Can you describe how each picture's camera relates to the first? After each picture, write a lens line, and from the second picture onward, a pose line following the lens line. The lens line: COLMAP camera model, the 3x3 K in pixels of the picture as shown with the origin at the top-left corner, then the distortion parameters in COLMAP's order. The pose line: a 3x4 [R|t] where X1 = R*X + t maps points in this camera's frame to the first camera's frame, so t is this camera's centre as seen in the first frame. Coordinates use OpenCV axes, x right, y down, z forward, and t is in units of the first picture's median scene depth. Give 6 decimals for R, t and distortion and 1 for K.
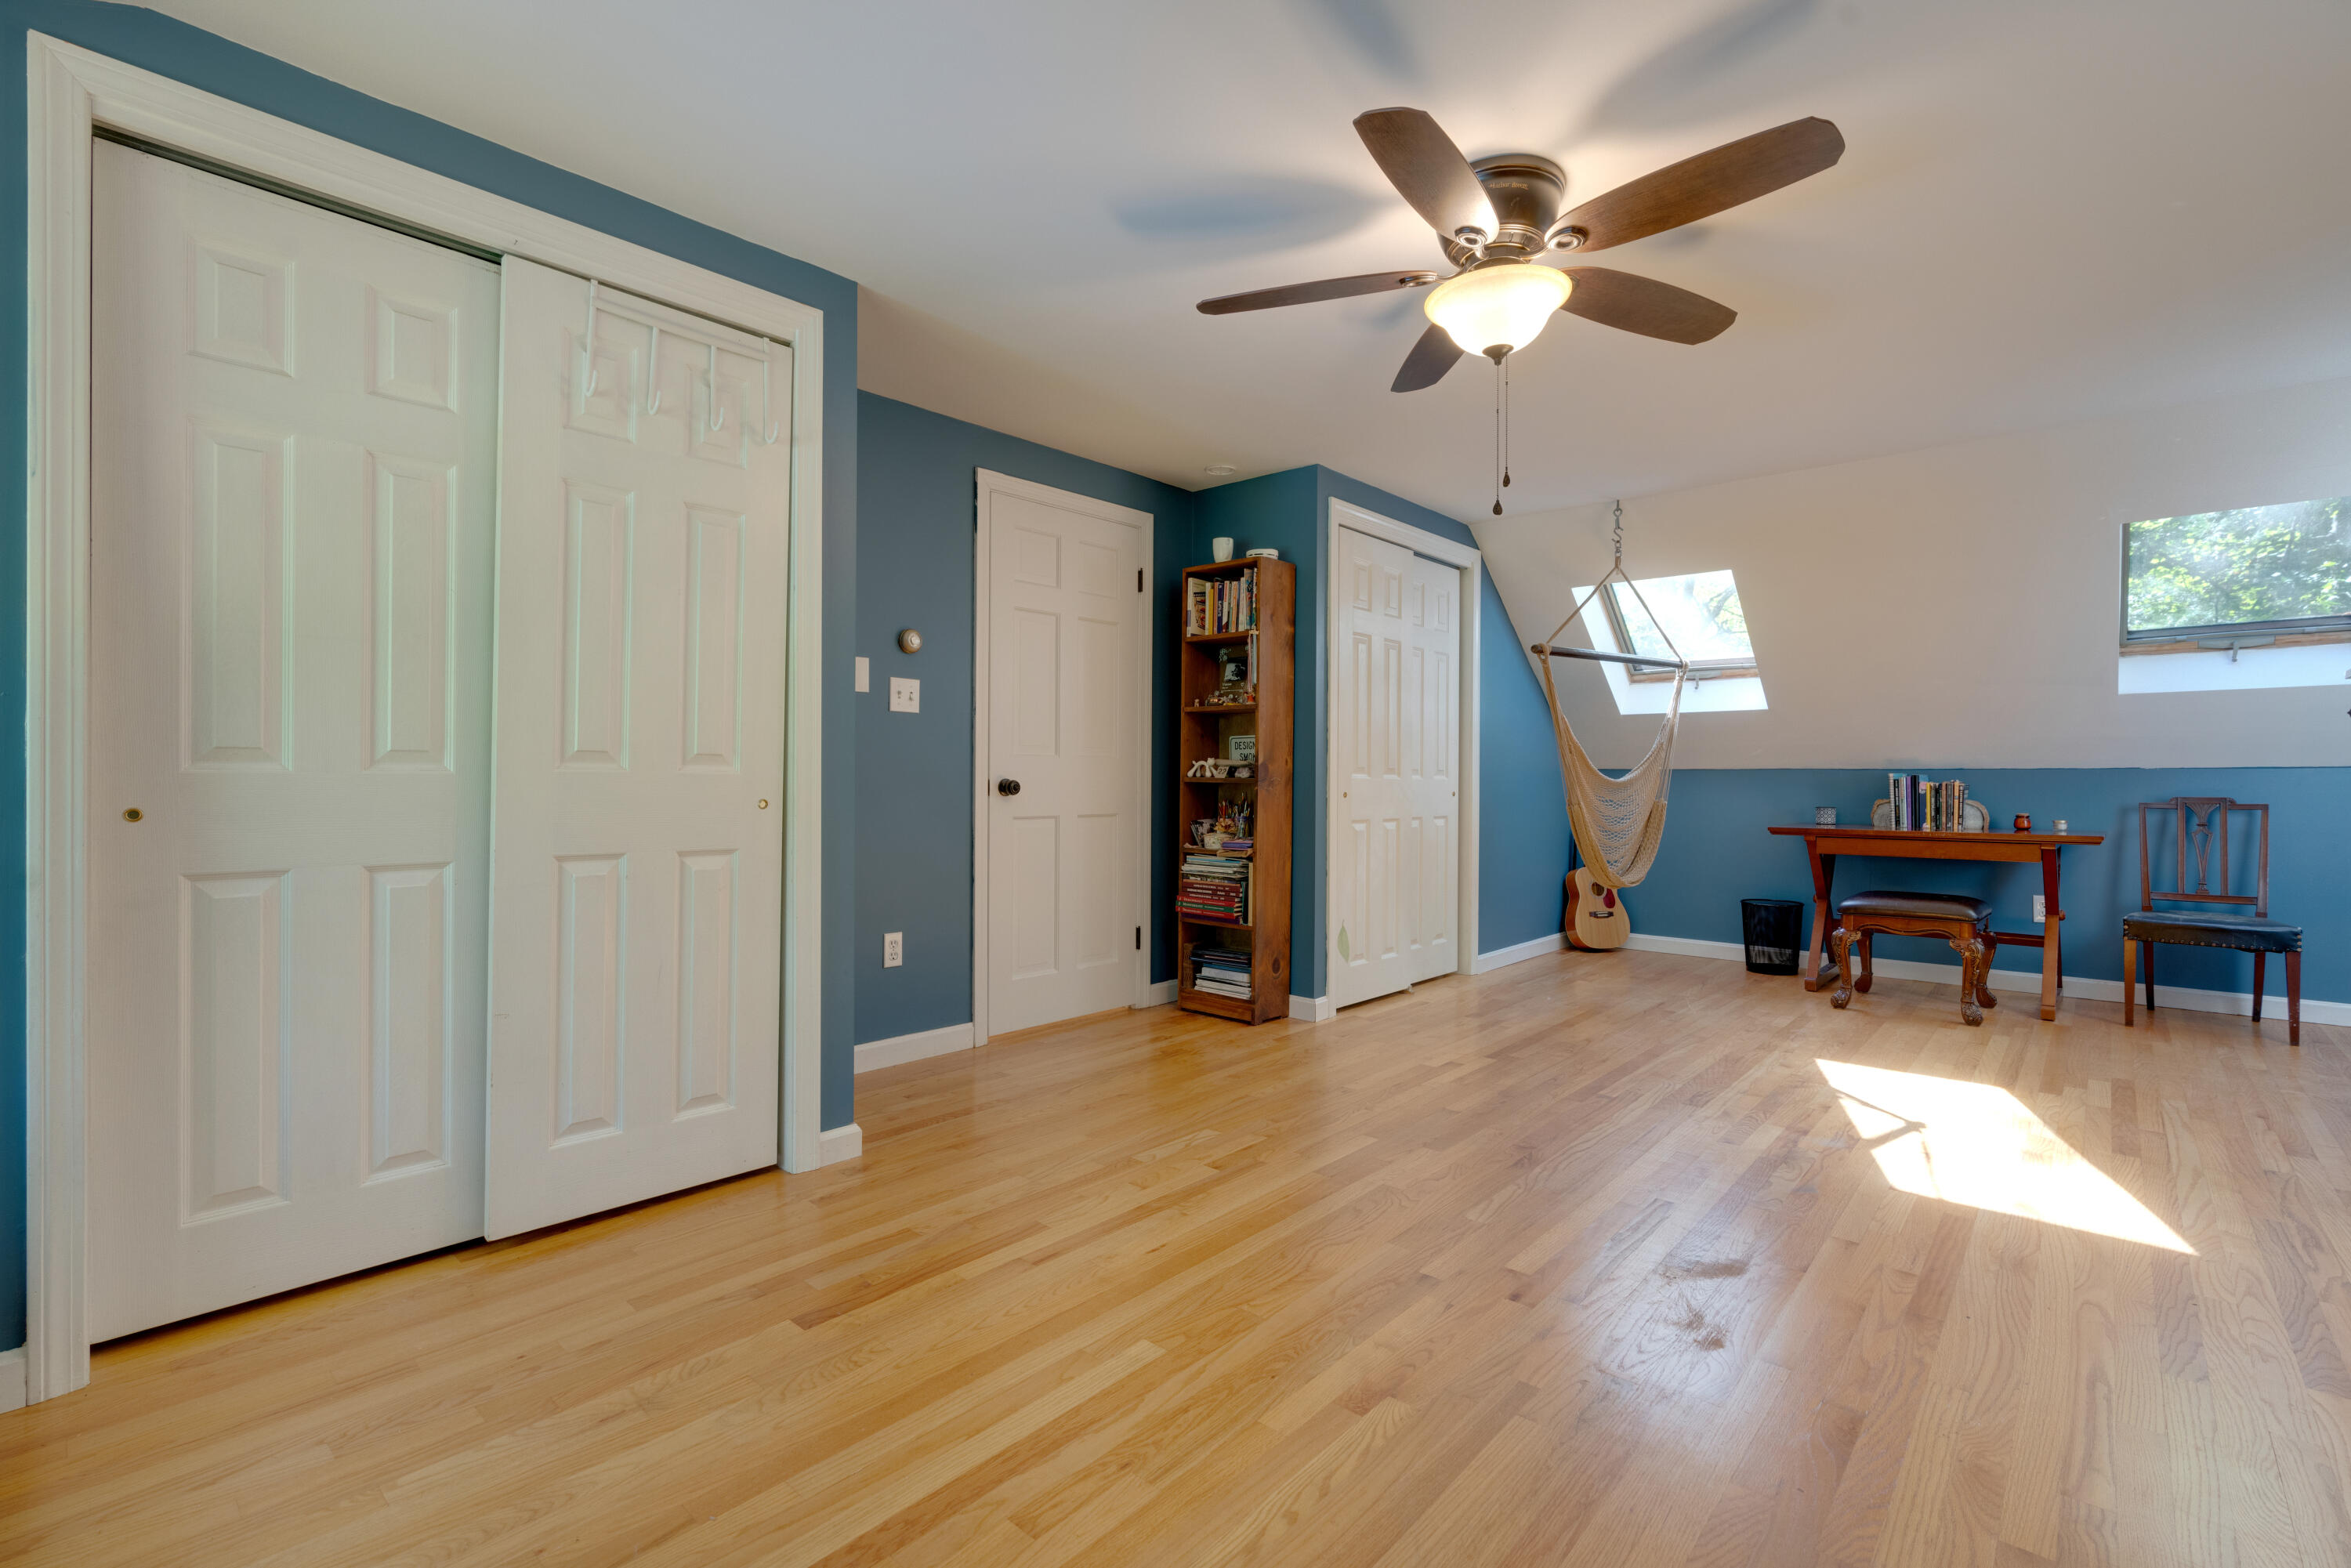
lens RADIAL K [[1048.4, 0, 1188.3], [0, 1048.4, 780.2], [0, 0, 1]] dist [-0.022139, 0.010546]
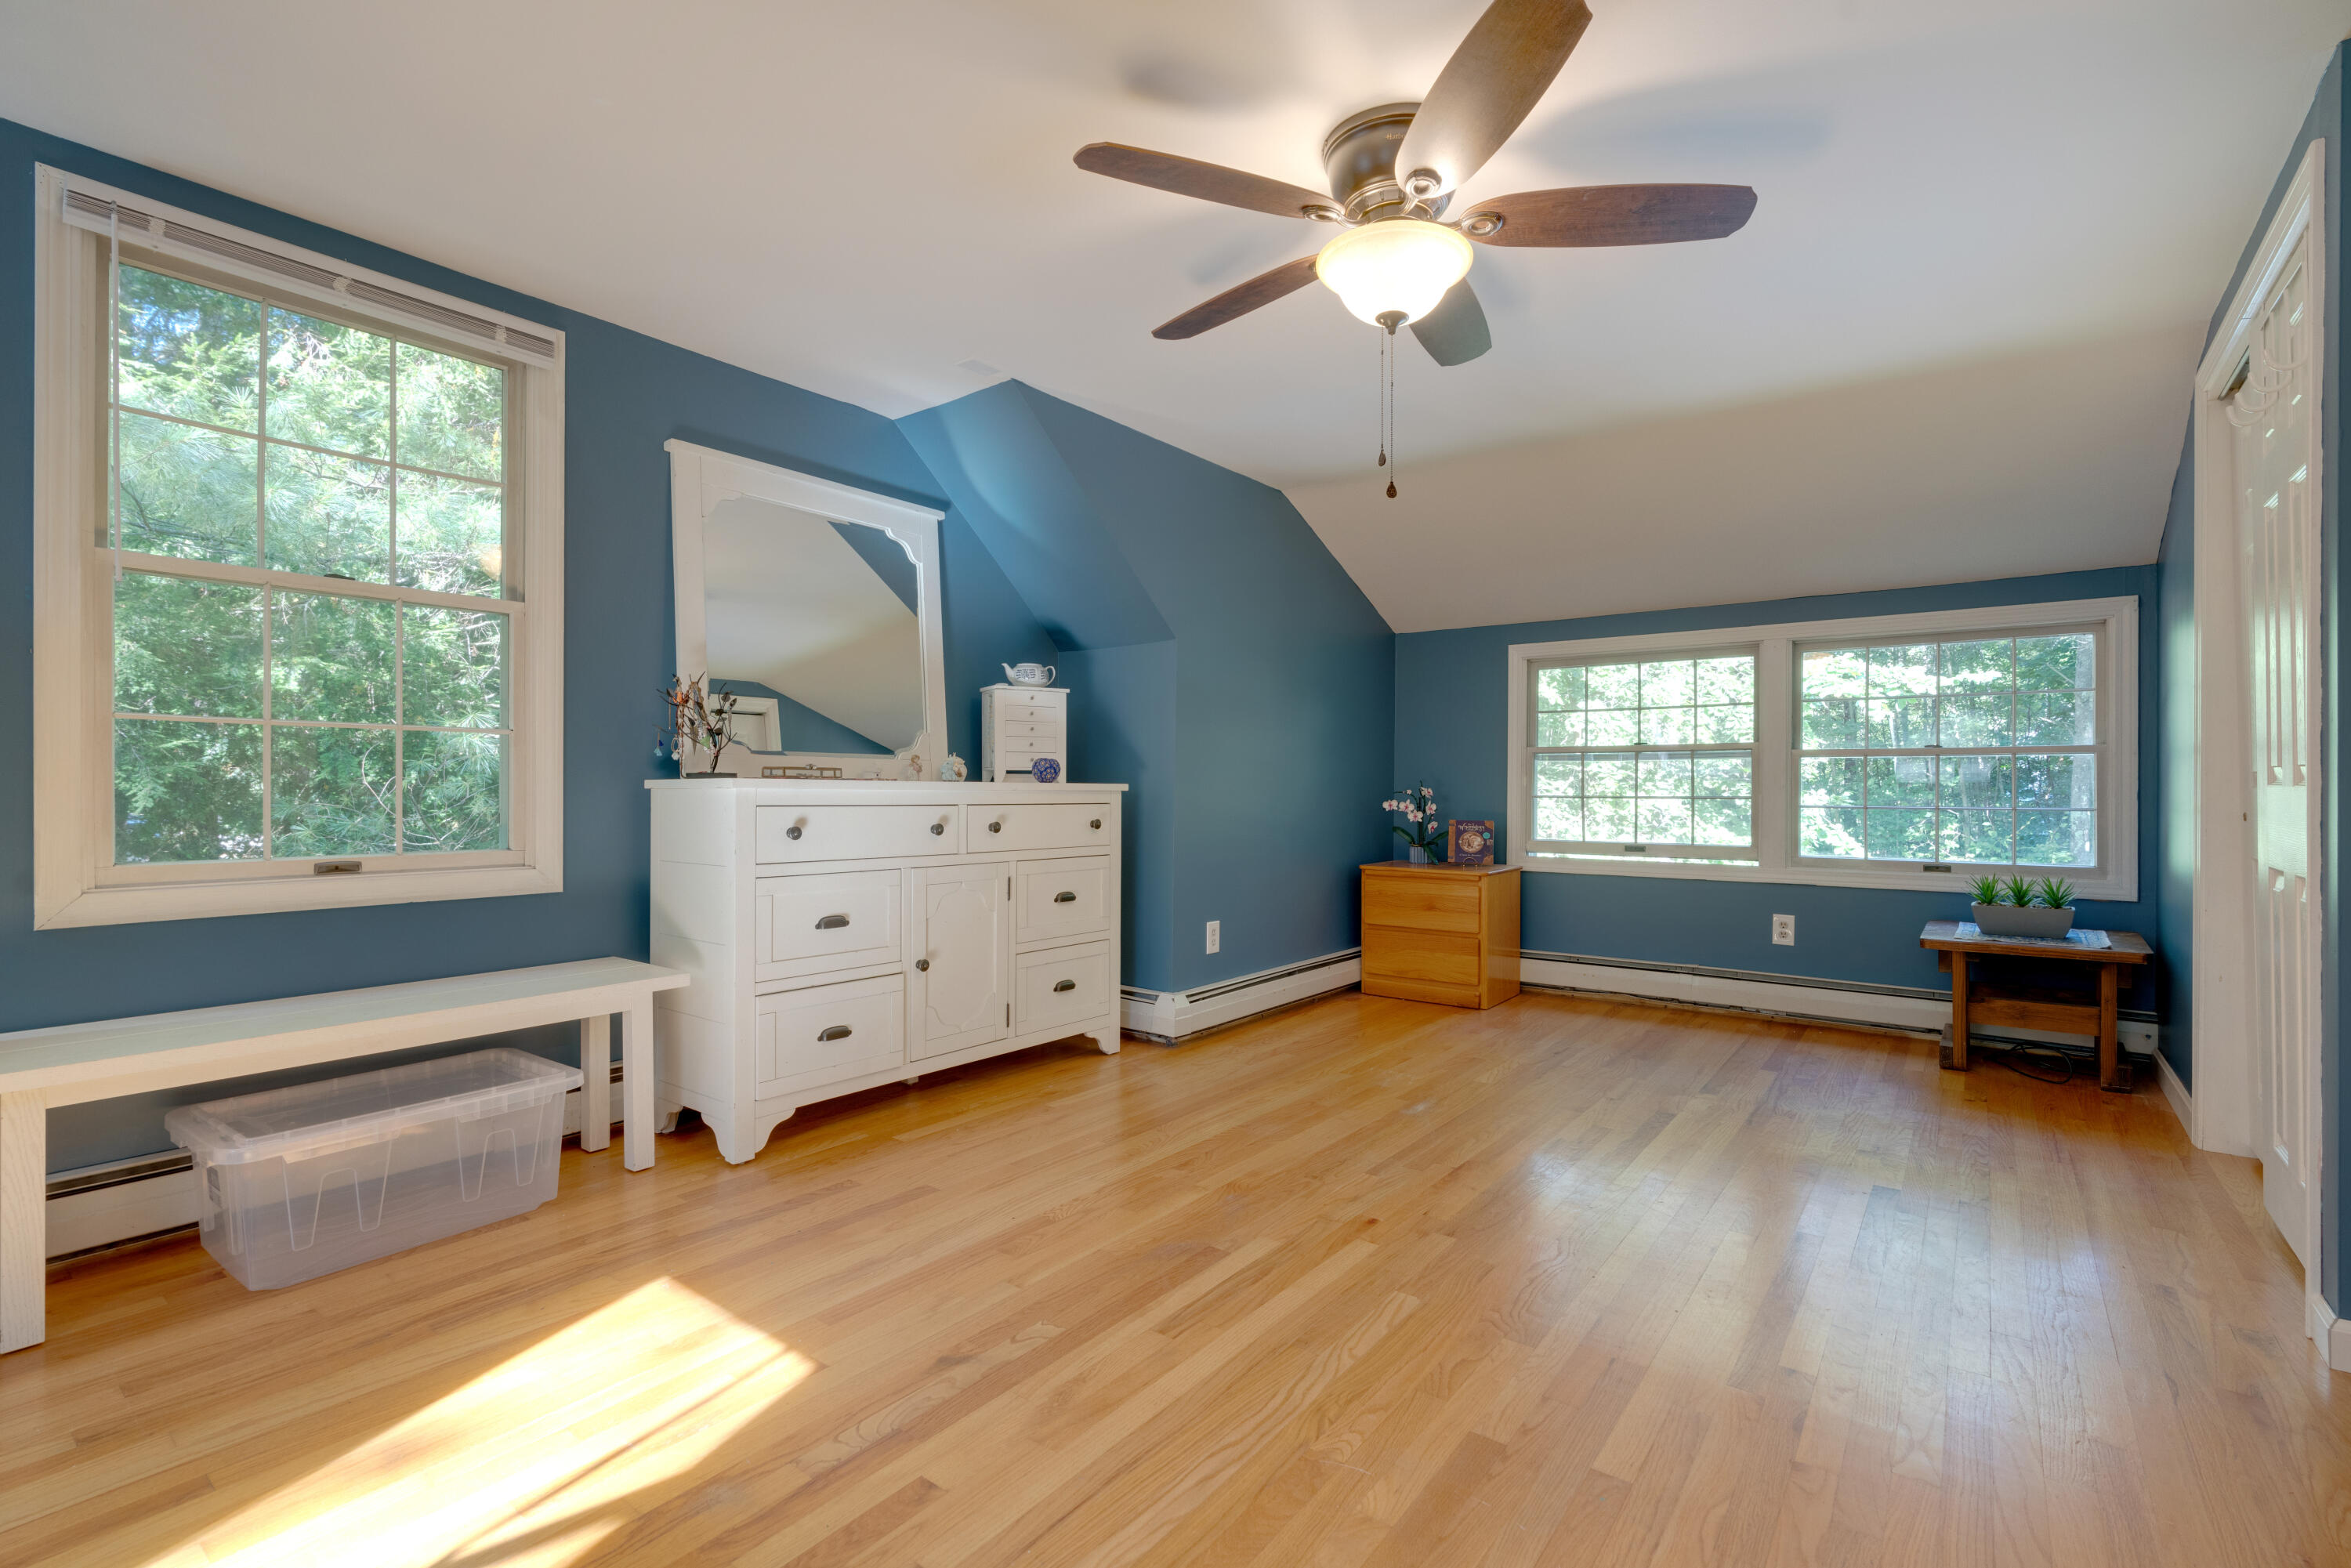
lens RADIAL K [[1048.4, 0, 1188.3], [0, 1048.4, 780.2], [0, 0, 1]] dist [-0.022139, 0.010546]
pose [[-0.997631, -0.006624, -0.068479, 0.534098], [-0.006544, 0.999978, -0.001395, -0.001879], [0.068487, -0.000943, -0.997652, 1.903535]]
